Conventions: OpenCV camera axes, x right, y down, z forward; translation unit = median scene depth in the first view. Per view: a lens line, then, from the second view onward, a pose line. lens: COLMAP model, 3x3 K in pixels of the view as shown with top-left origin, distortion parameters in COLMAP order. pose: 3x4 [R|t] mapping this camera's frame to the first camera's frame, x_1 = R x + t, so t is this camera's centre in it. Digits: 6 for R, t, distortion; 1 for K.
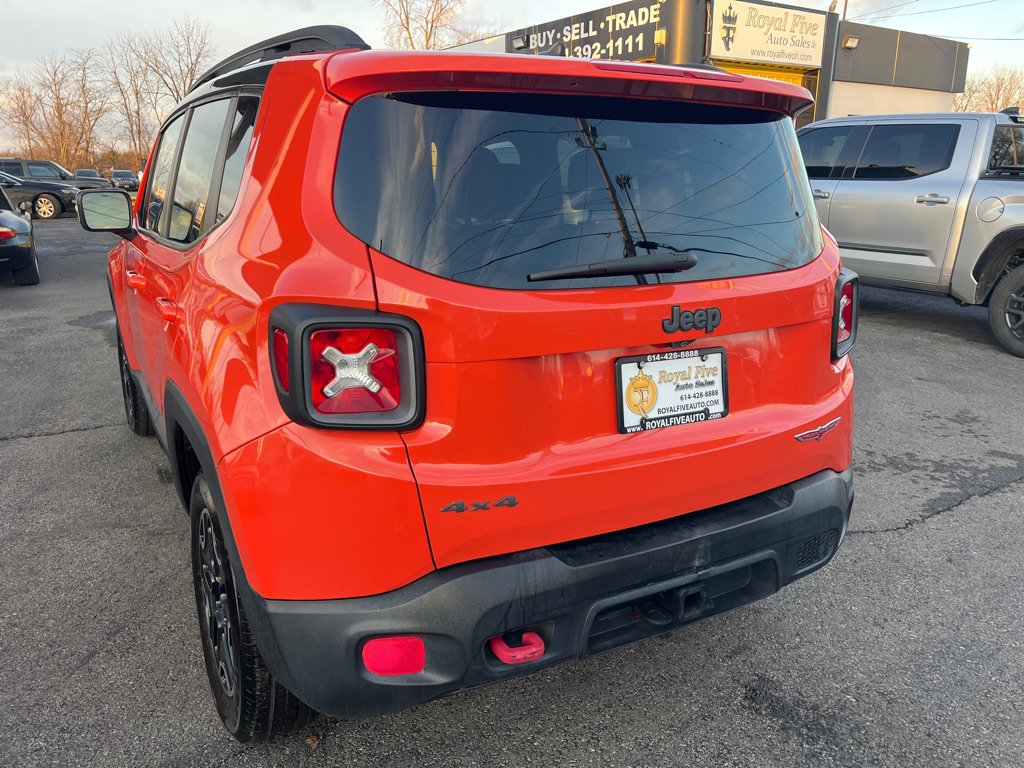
lens RADIAL K [[765.6, 0, 512.0], [0, 765.6, 384.0], [0, 0, 1]] dist [0.046741, -0.049498]
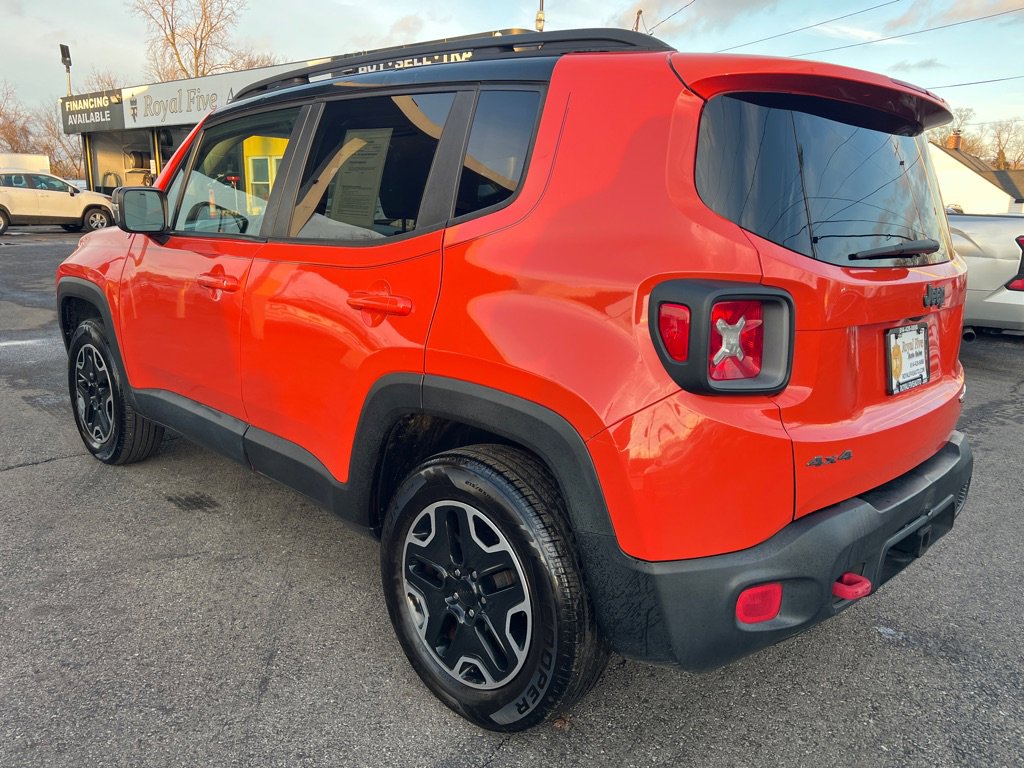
lens RADIAL K [[765.6, 0, 512.0], [0, 765.6, 384.0], [0, 0, 1]] dist [0.046741, -0.049498]
pose [[0.962934, -0.038732, 0.266940, -0.769118], [0.048347, 0.998394, -0.029538, 0.058546], [-0.265367, 0.041349, 0.963260, 0.031656]]
